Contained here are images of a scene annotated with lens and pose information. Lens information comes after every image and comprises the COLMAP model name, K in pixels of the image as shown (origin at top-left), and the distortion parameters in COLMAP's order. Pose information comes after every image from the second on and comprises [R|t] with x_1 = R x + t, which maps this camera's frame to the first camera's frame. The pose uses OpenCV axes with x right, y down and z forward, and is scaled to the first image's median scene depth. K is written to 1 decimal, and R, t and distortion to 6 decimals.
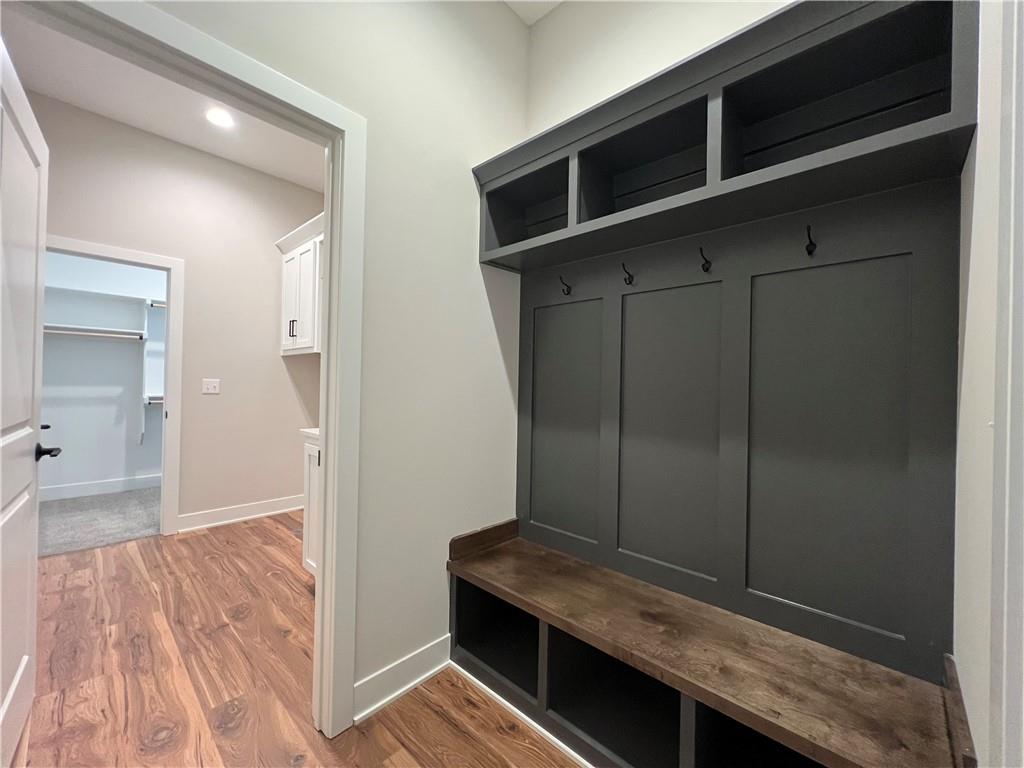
lens RADIAL K [[410.5, 0, 512.0], [0, 410.5, 384.0], [0, 0, 1]] dist [-0.001231, -0.000484]
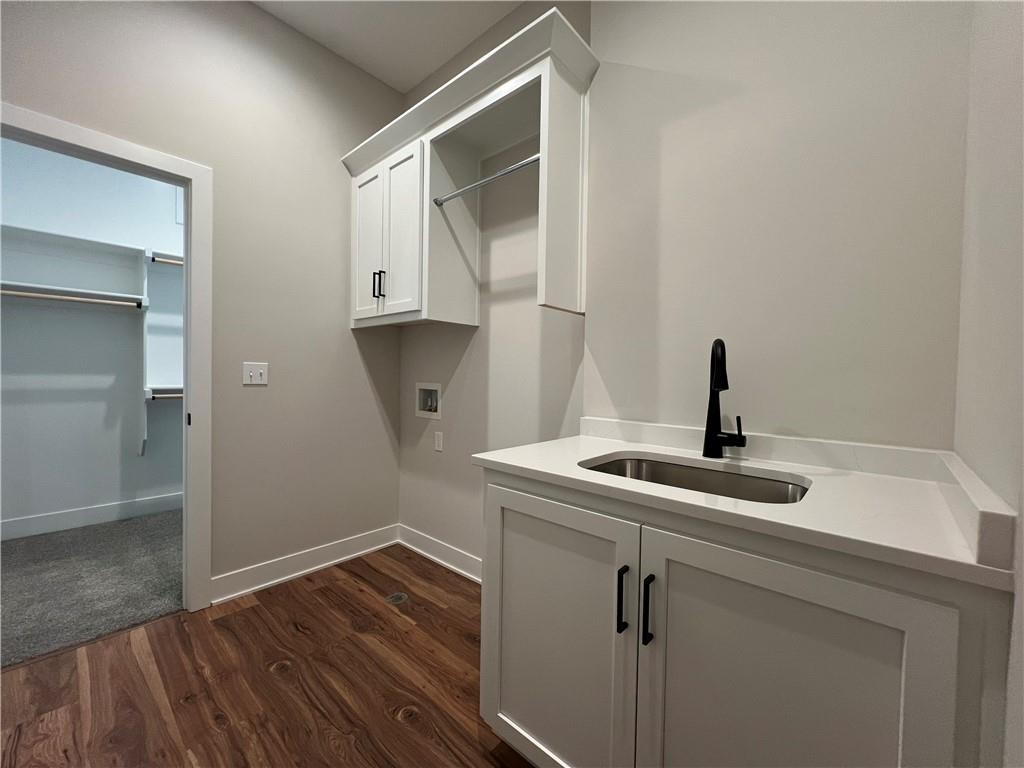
lens RADIAL K [[410.5, 0, 512.0], [0, 410.5, 384.0], [0, 0, 1]] dist [-0.001231, -0.000484]
pose [[0.999891, -0.001250, 0.014742, -0.356146], [0.000871, 0.999670, 0.025658, 0.006330], [-0.014770, -0.025642, 0.999562, 0.366633]]
